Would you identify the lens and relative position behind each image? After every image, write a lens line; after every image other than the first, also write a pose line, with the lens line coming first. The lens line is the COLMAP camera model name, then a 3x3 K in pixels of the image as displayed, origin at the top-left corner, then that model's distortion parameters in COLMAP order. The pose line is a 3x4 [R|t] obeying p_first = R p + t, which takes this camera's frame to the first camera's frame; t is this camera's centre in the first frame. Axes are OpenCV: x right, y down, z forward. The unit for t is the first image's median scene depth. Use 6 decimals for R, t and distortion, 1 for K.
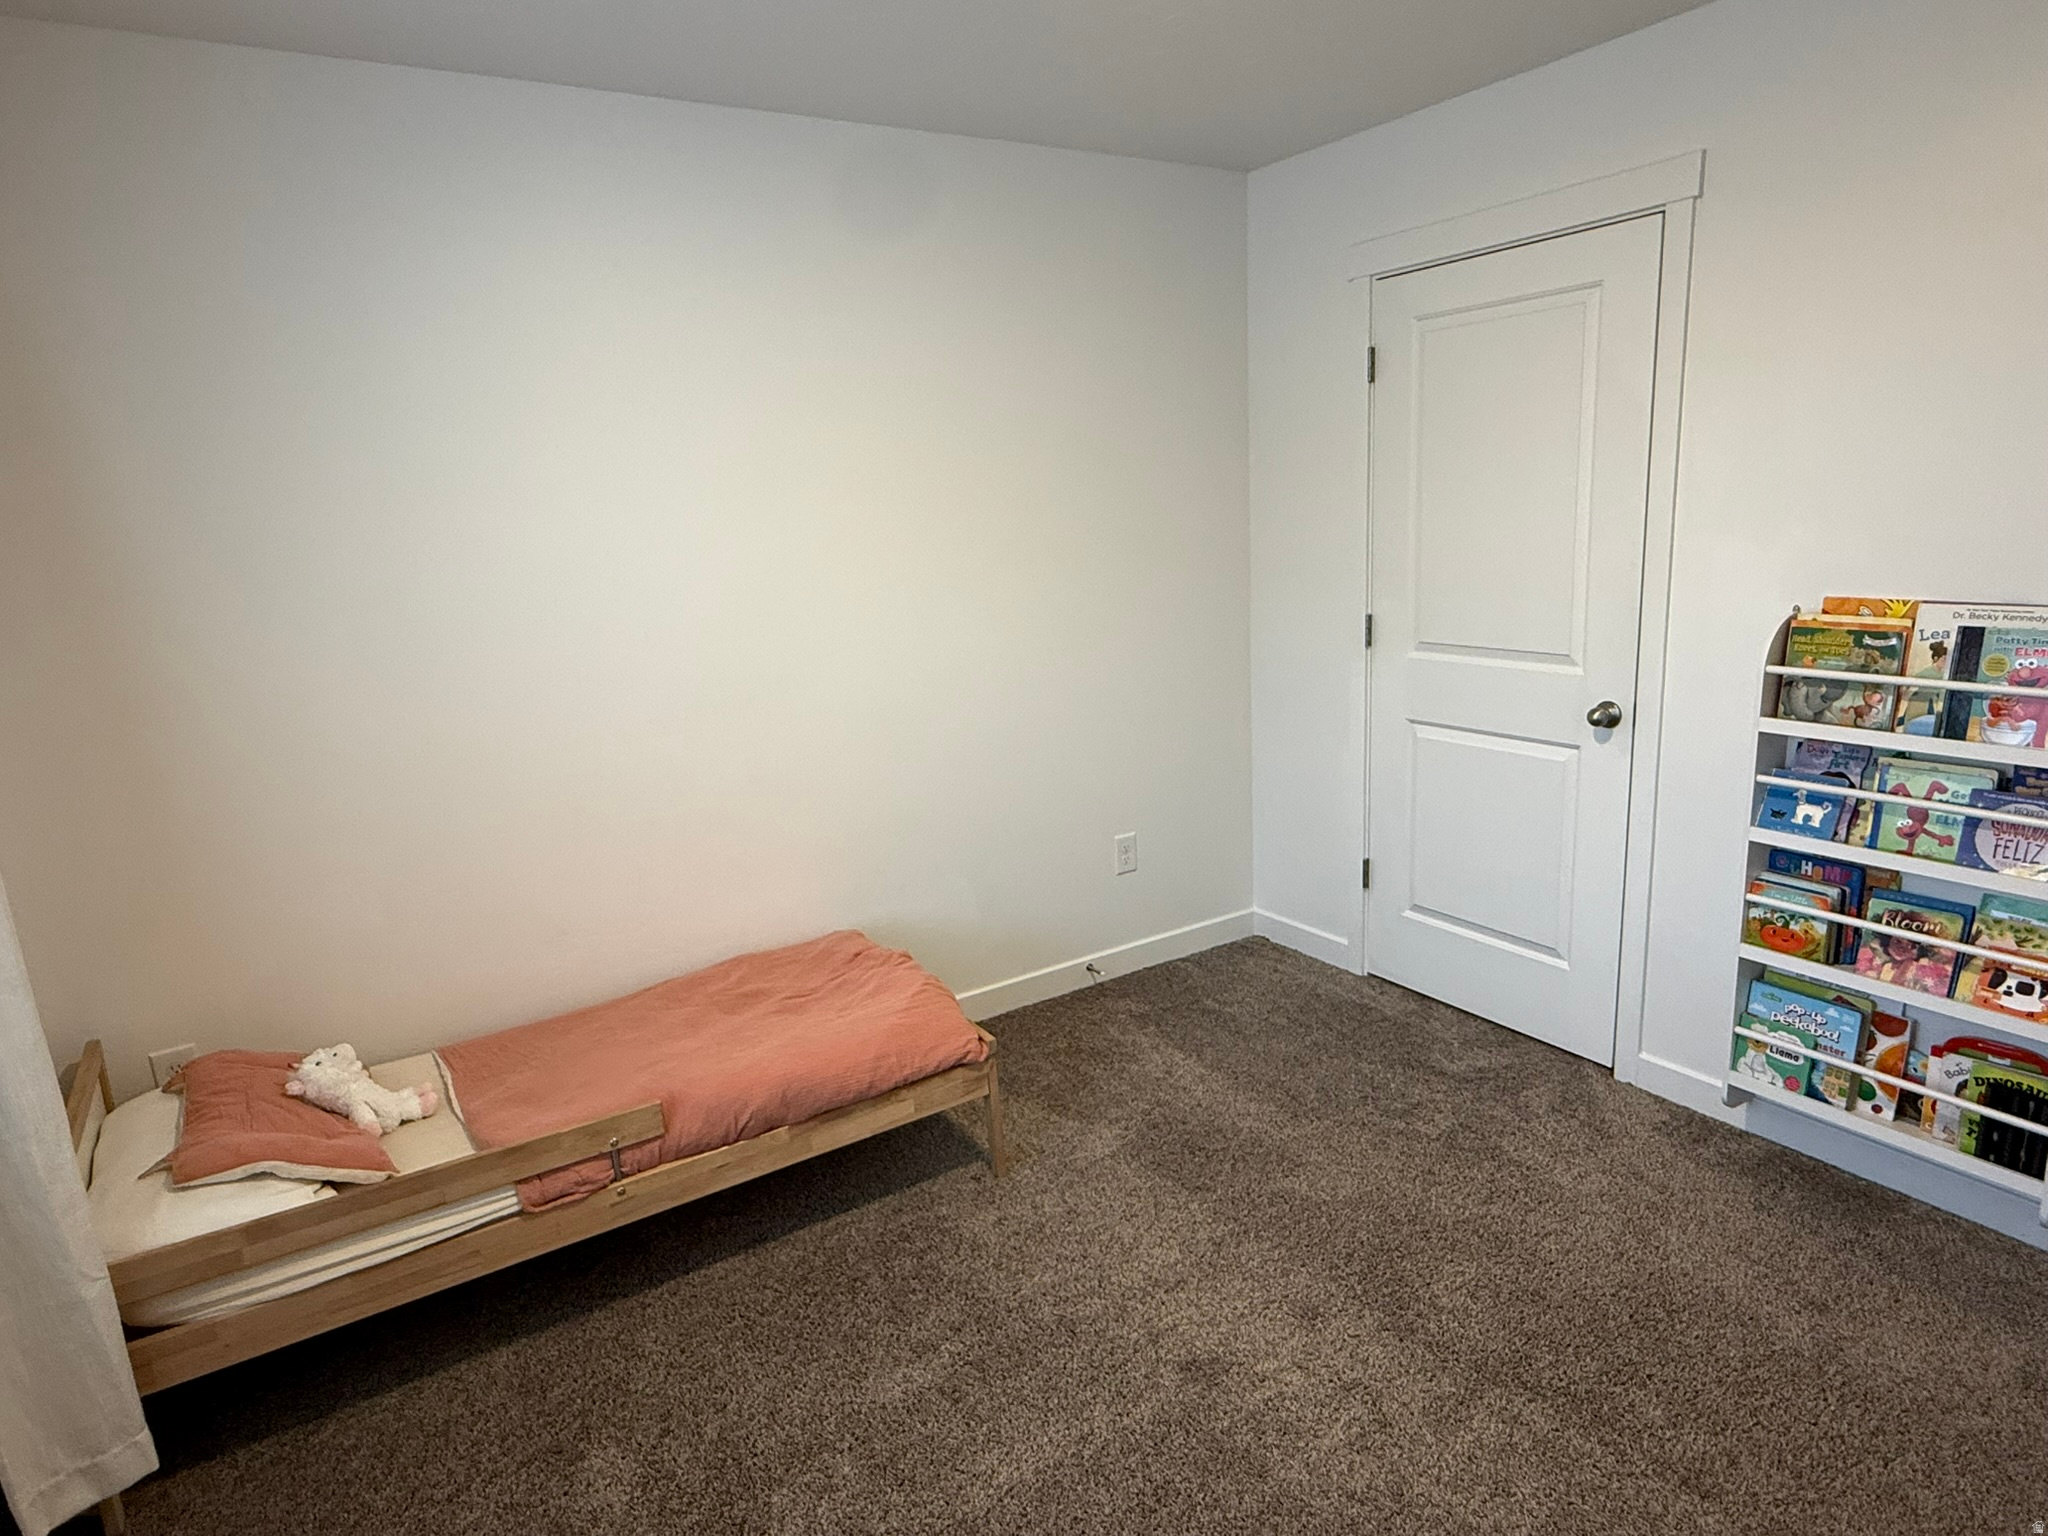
lens RADIAL K [[1152.2, 0, 1024.0], [0, 1152.2, 768.0], [0, 0, 1]] dist [0.000129, 0.000521]
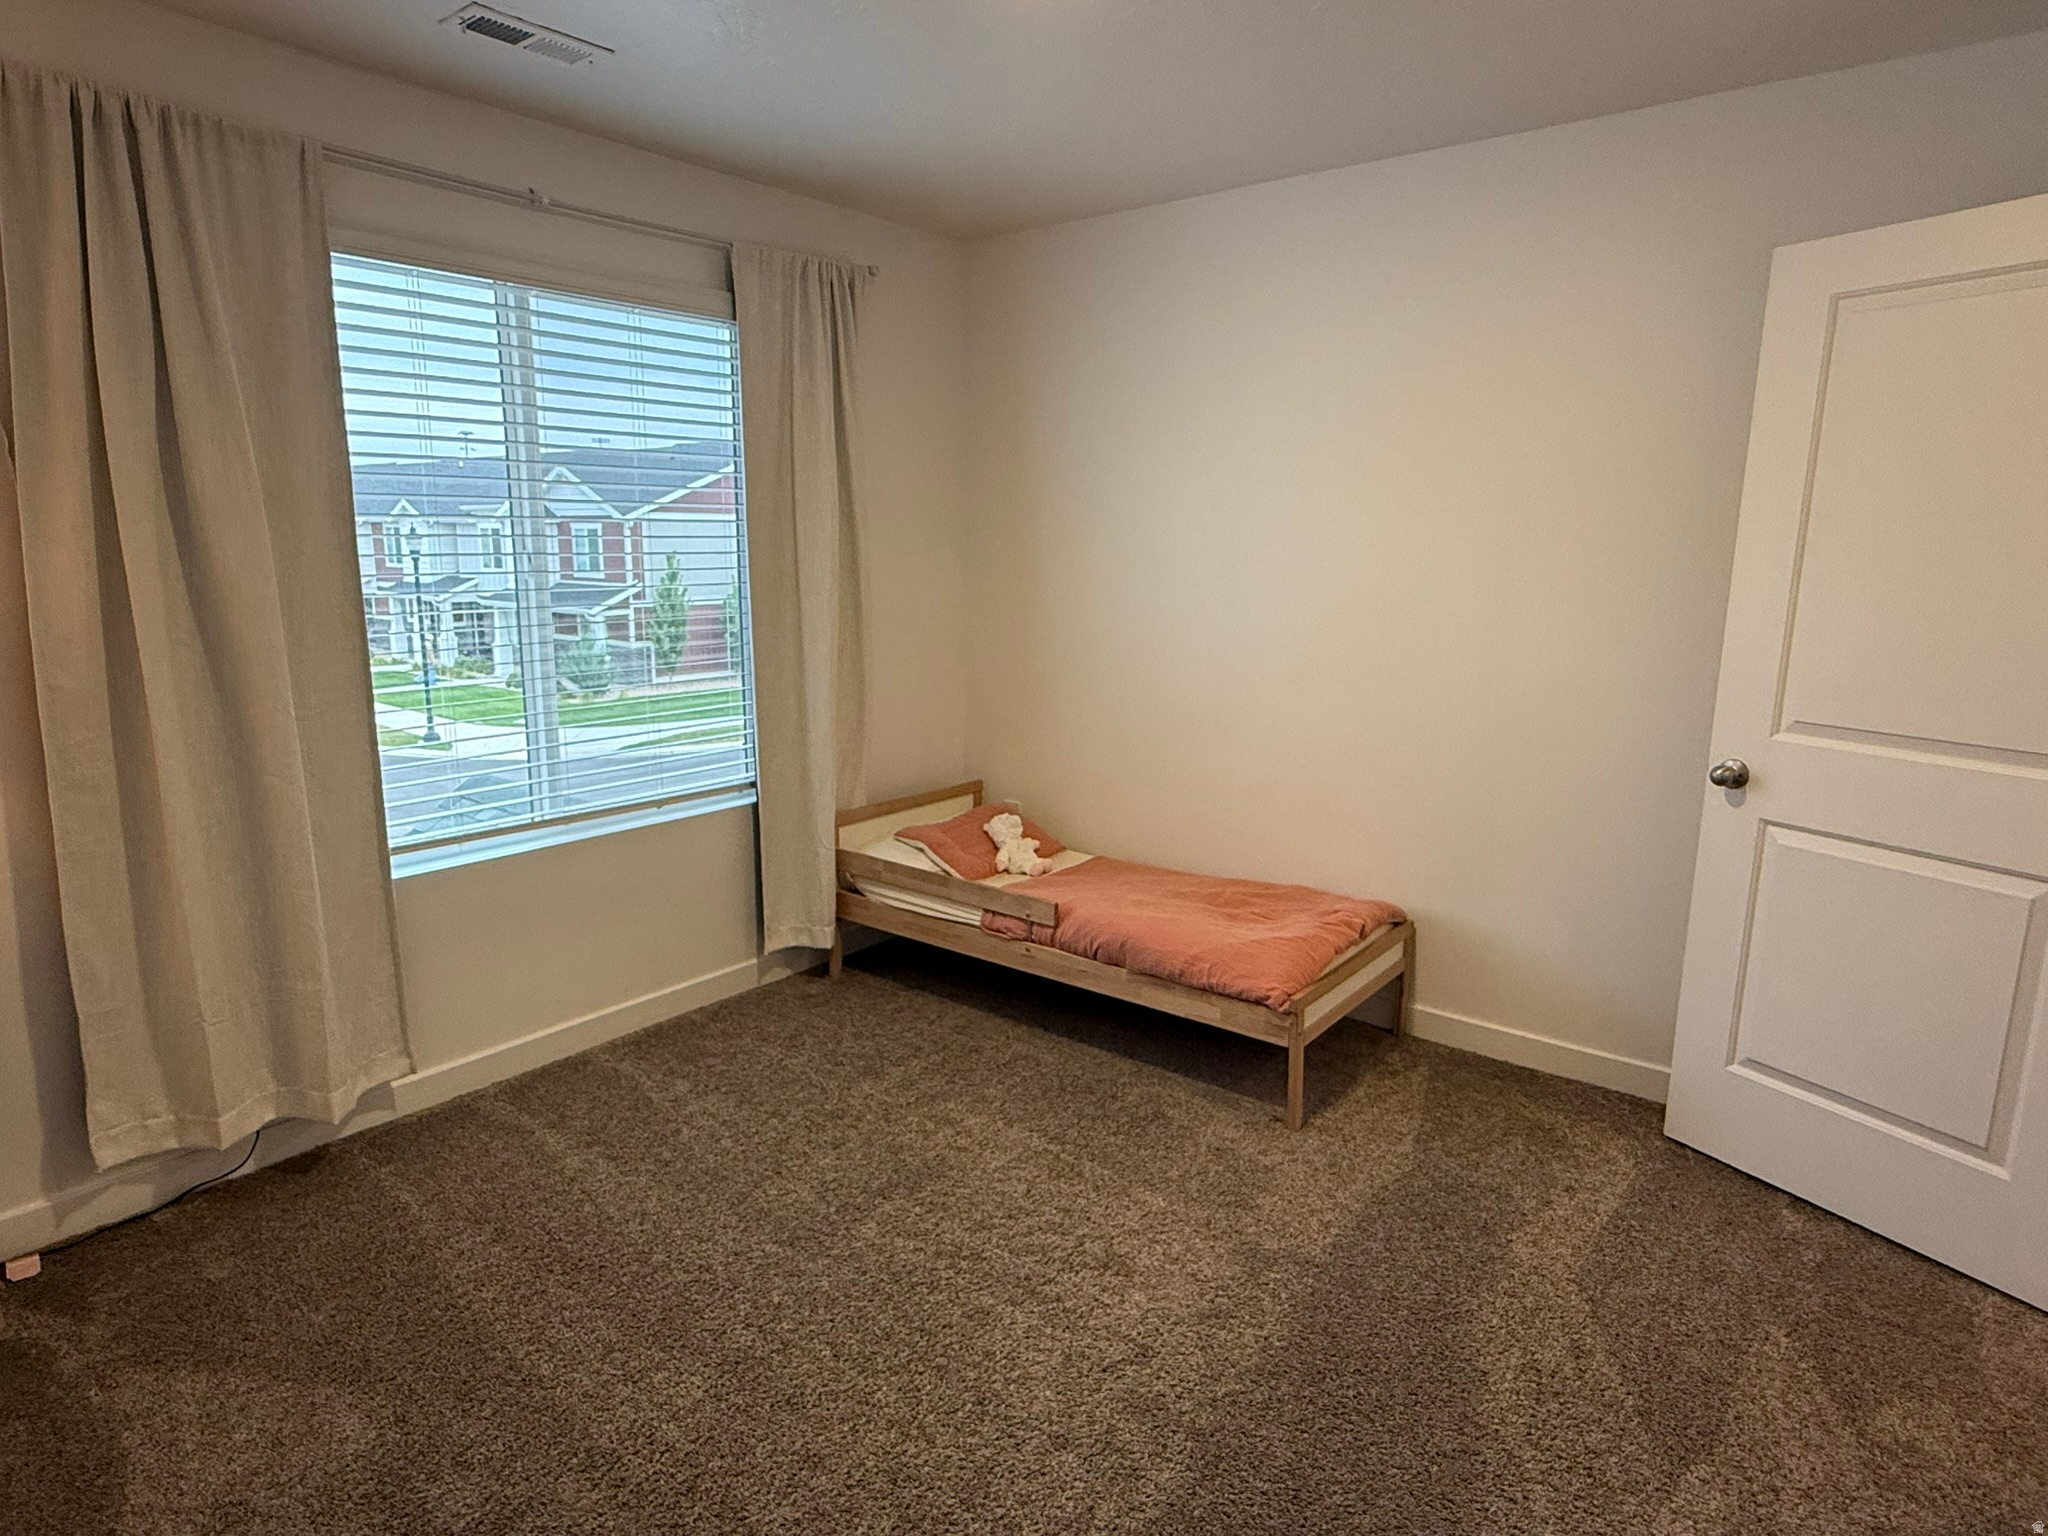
lens RADIAL K [[1152.2, 0, 1024.0], [0, 1152.2, 768.0], [0, 0, 1]] dist [0.000129, 0.000521]
pose [[0.329617, 0.232760, -0.914973, 0.964567], [-0.224136, 0.960719, 0.163653, -0.107195], [0.917124, 0.151135, 0.368839, 0.391024]]
